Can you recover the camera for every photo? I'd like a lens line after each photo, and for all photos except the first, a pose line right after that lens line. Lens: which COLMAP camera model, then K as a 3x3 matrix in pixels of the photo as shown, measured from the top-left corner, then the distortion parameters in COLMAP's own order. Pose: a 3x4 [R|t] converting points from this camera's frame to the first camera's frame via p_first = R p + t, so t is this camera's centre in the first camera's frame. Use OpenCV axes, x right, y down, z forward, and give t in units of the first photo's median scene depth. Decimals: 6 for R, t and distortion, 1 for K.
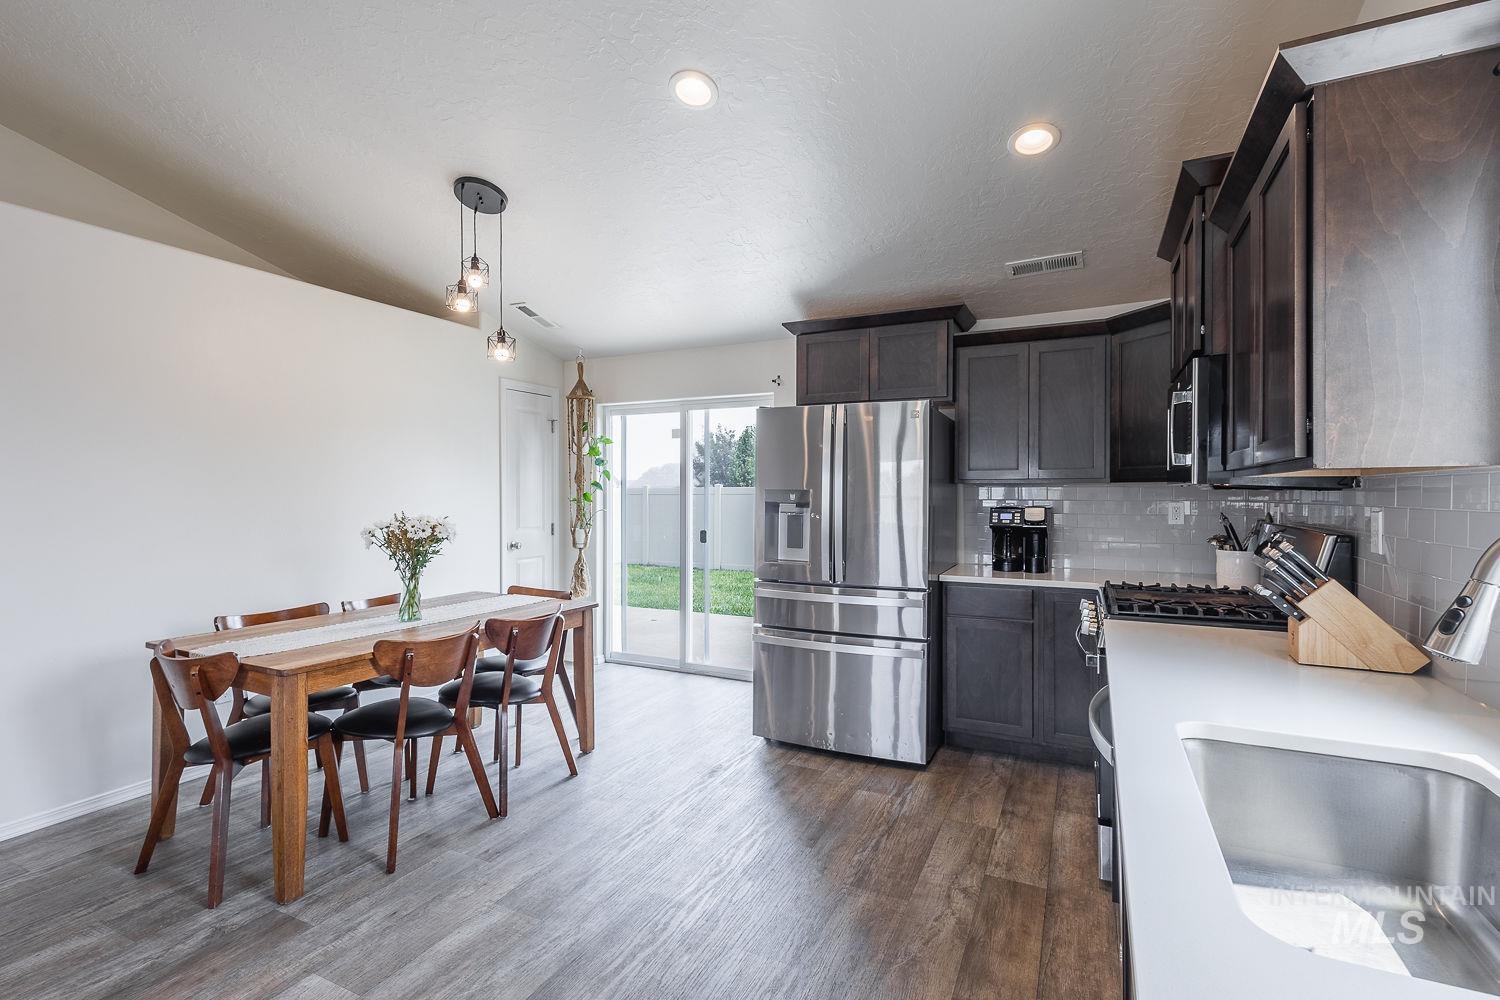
lens RADIAL K [[689.8, 0, 748.9], [0, 689.8, 498.3], [0, 0, 1]] dist [0.011159, -0.002377]
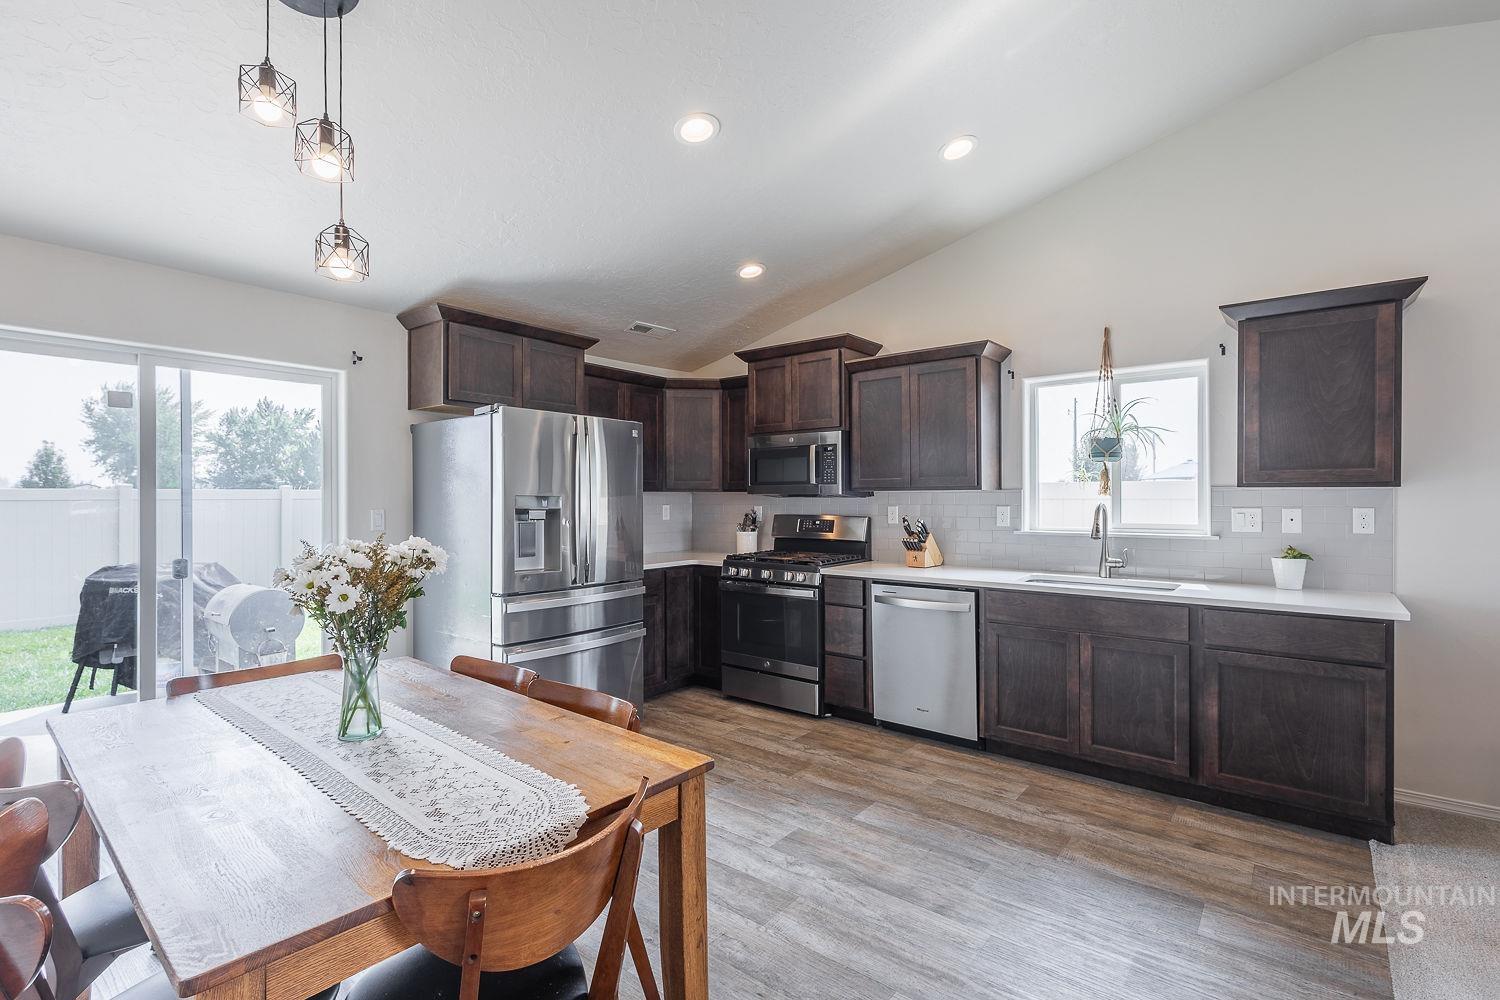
lens RADIAL K [[689.8, 0, 754.6], [0, 689.8, 496.2], [0, 0, 1]] dist [0.011159, -0.002377]
pose [[0.211672, 0.002638, 0.977337, -0.794395], [0.009048, 0.999948, -0.004658, -0.004699], [-0.977299, 0.009829, 0.211637, 0.486327]]
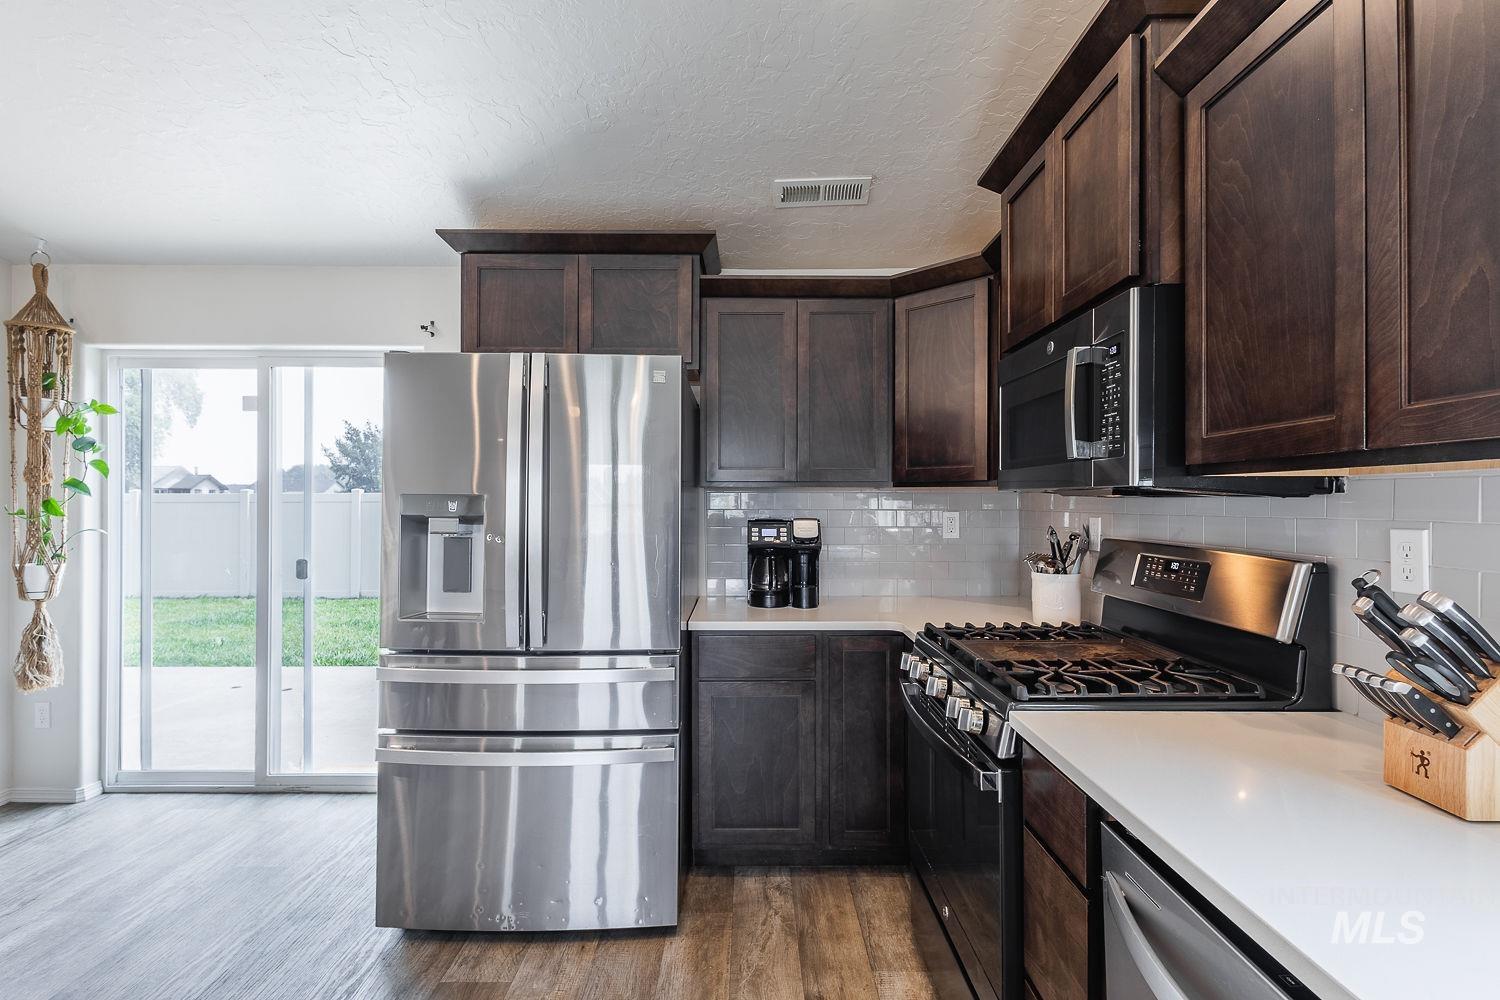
lens RADIAL K [[689.8, 0, 747.2], [0, 689.8, 501.8], [0, 0, 1]] dist [0.011159, -0.002377]
pose [[0.898153, -0.000104, 0.439684, 0.029116], [0.002596, 0.999984, -0.005065, -0.002498], [-0.439676, 0.005691, 0.898138, 0.351121]]
